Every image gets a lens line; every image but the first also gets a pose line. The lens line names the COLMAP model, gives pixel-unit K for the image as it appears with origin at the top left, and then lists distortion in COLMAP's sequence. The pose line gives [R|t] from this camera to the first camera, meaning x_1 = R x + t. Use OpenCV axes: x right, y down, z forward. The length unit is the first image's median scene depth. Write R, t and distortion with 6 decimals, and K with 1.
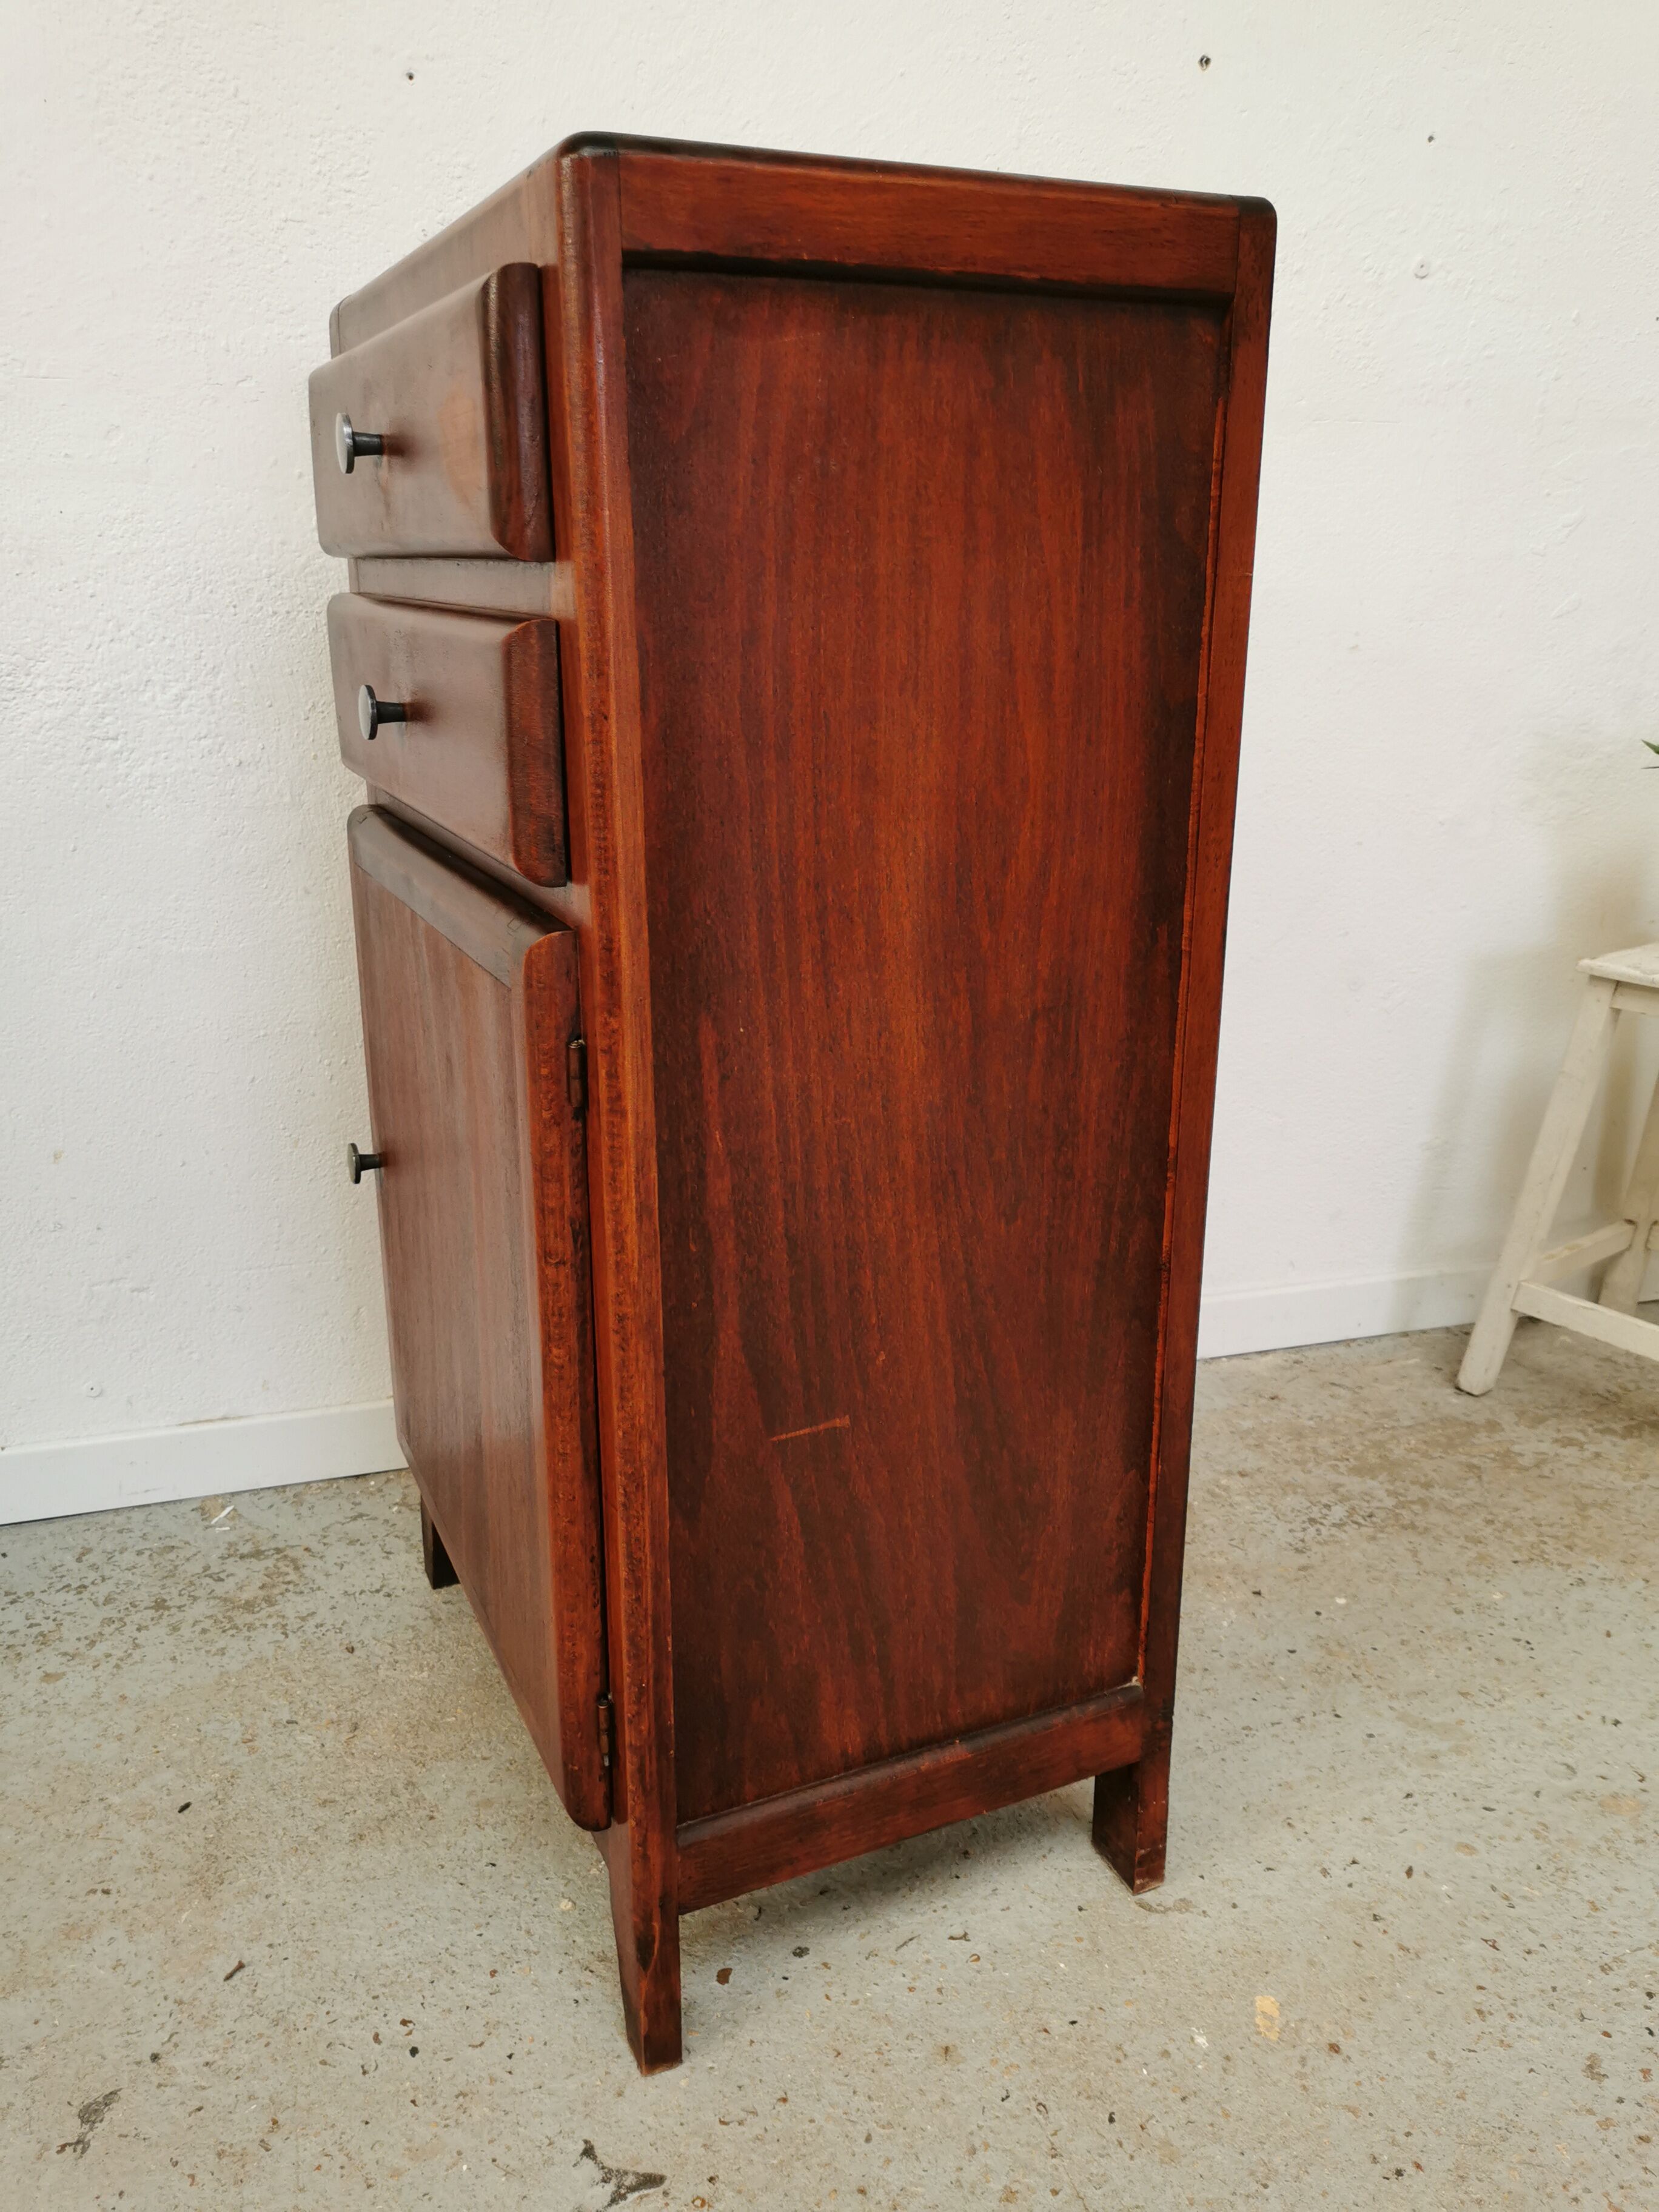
lens RADIAL K [[1712.0, 0, 833.7], [0, 1712.0, 1104.9], [0, 0, 1]] dist [0.065572, -0.081982]
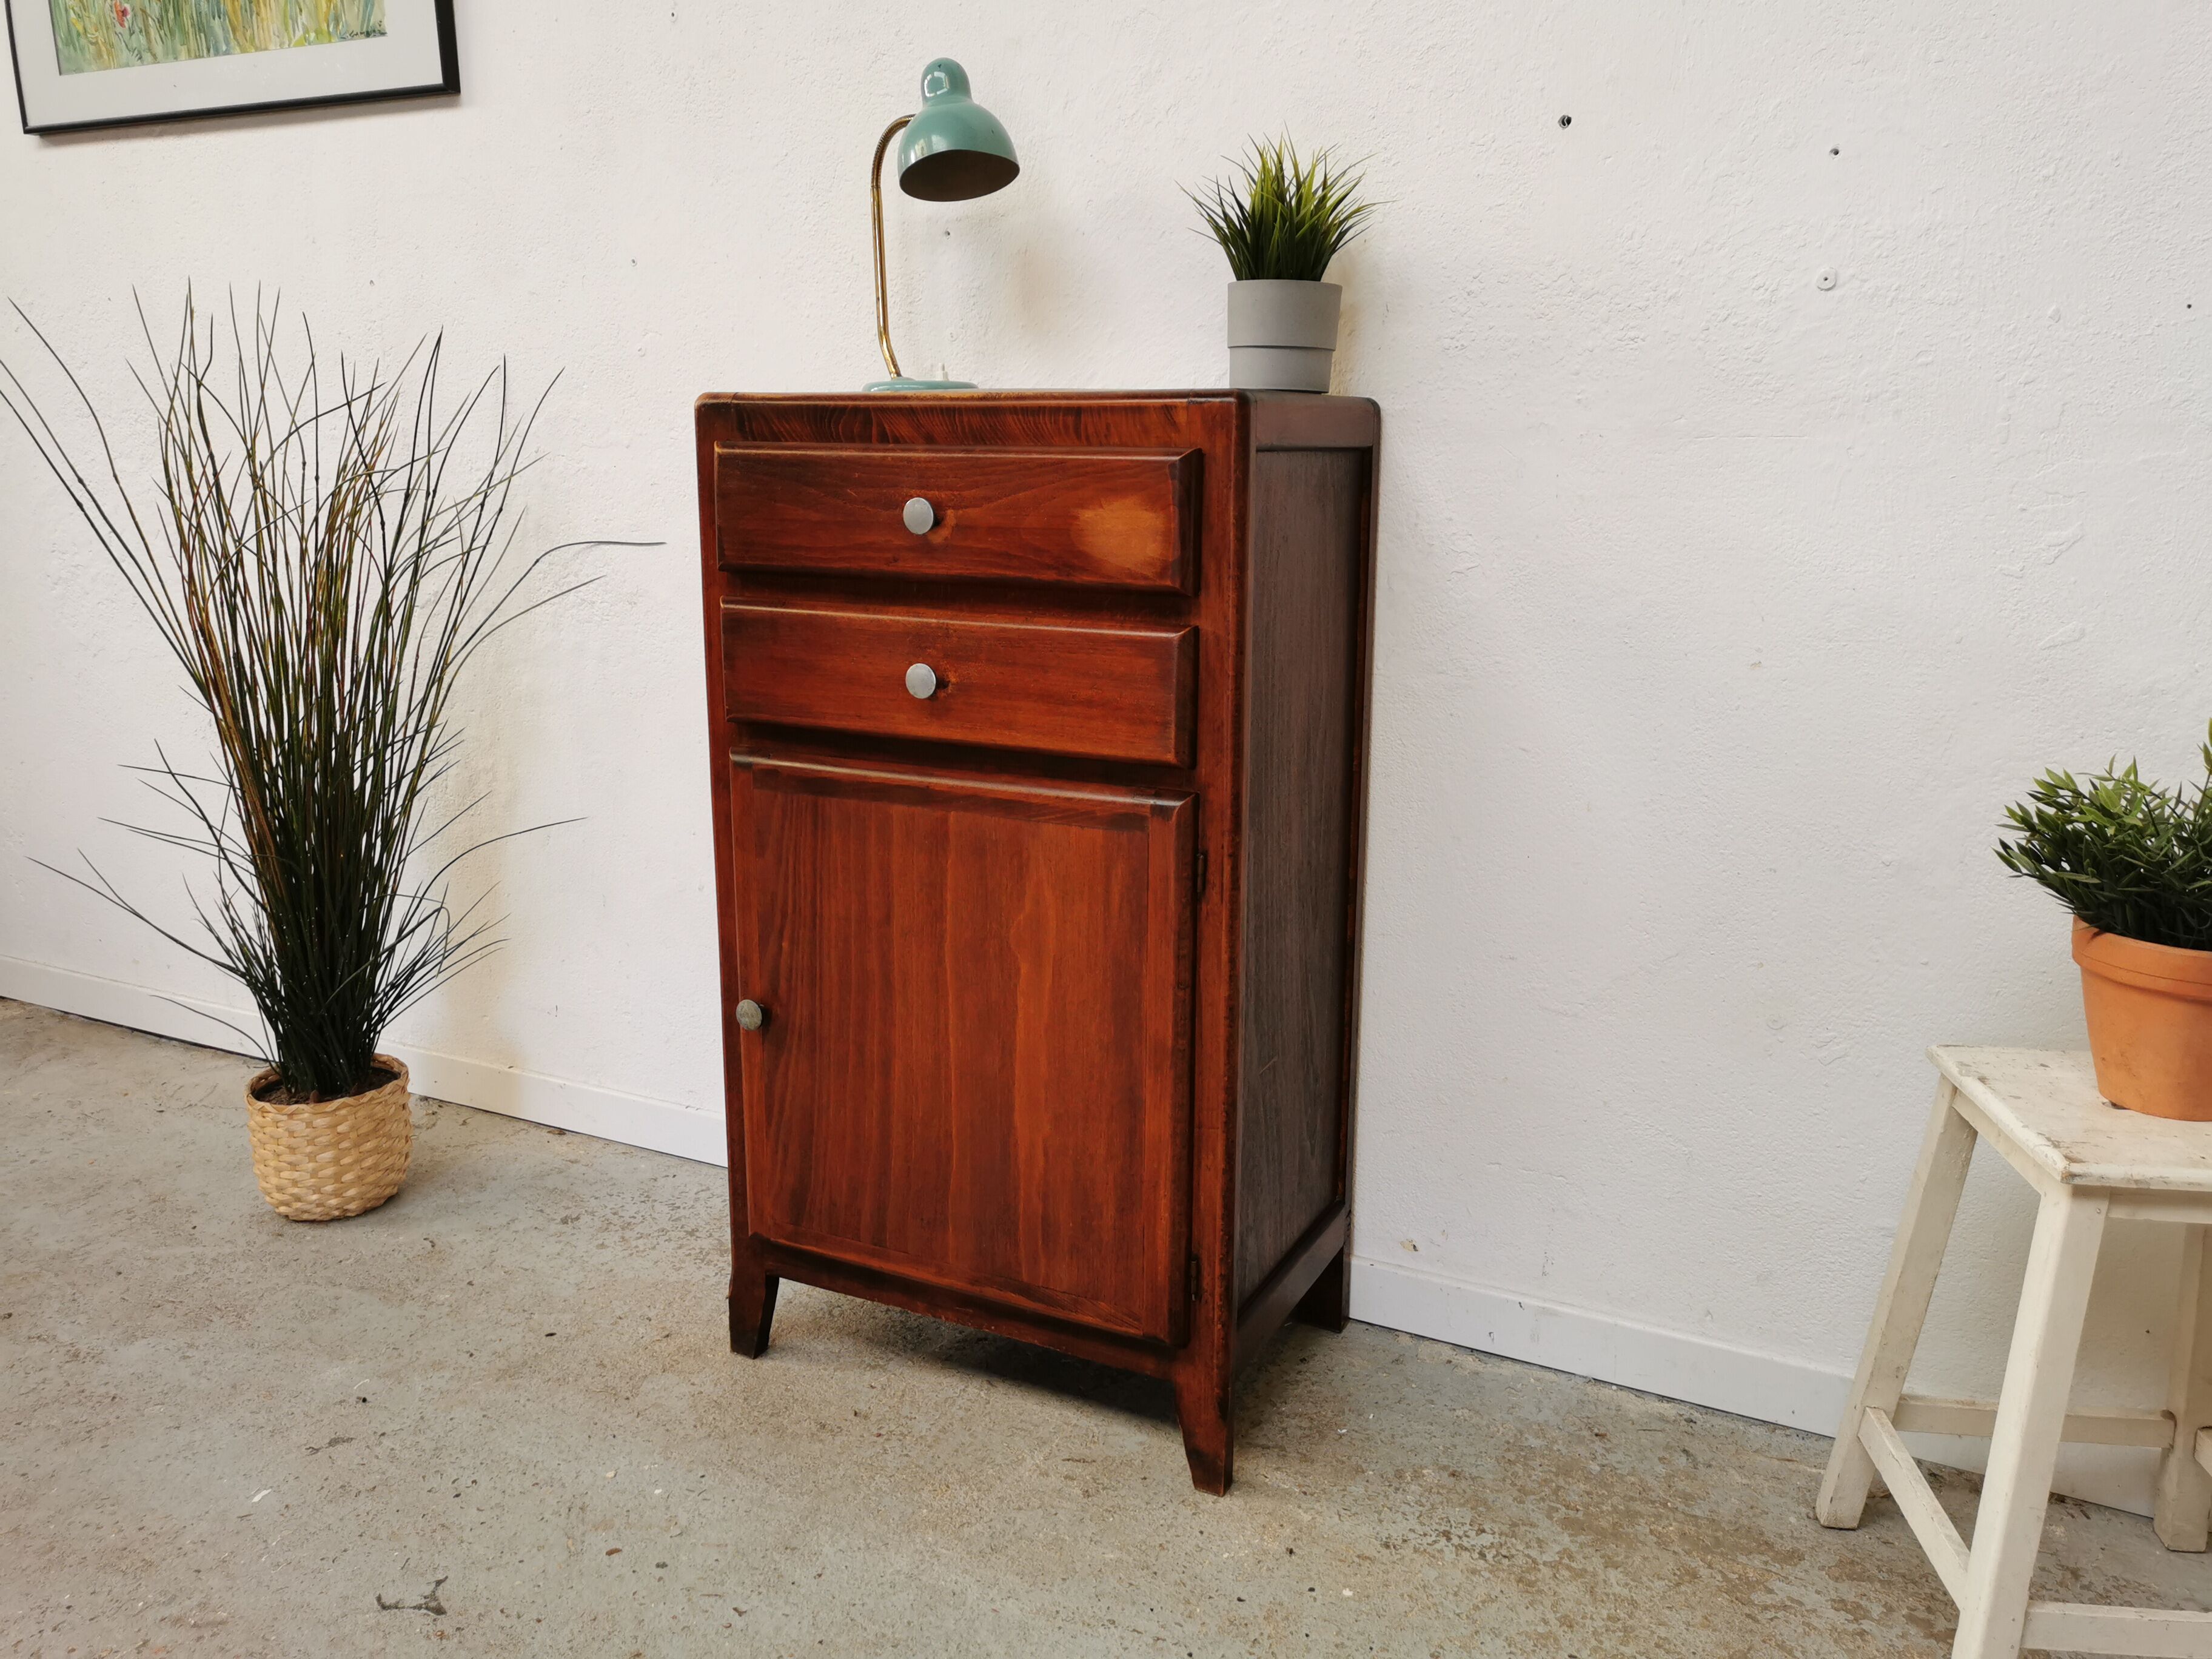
lens RADIAL K [[1701.7, 0, 1111.0], [0, 1701.7, 827.9], [0, 0, 1]] dist [0.069067, -0.078359]
pose [[0.715773, 0.145046, -0.683104, 0.855841], [-0.206652, 0.978375, -0.008793, -0.117762], [0.667056, 0.147459, 0.730268, 0.113862]]
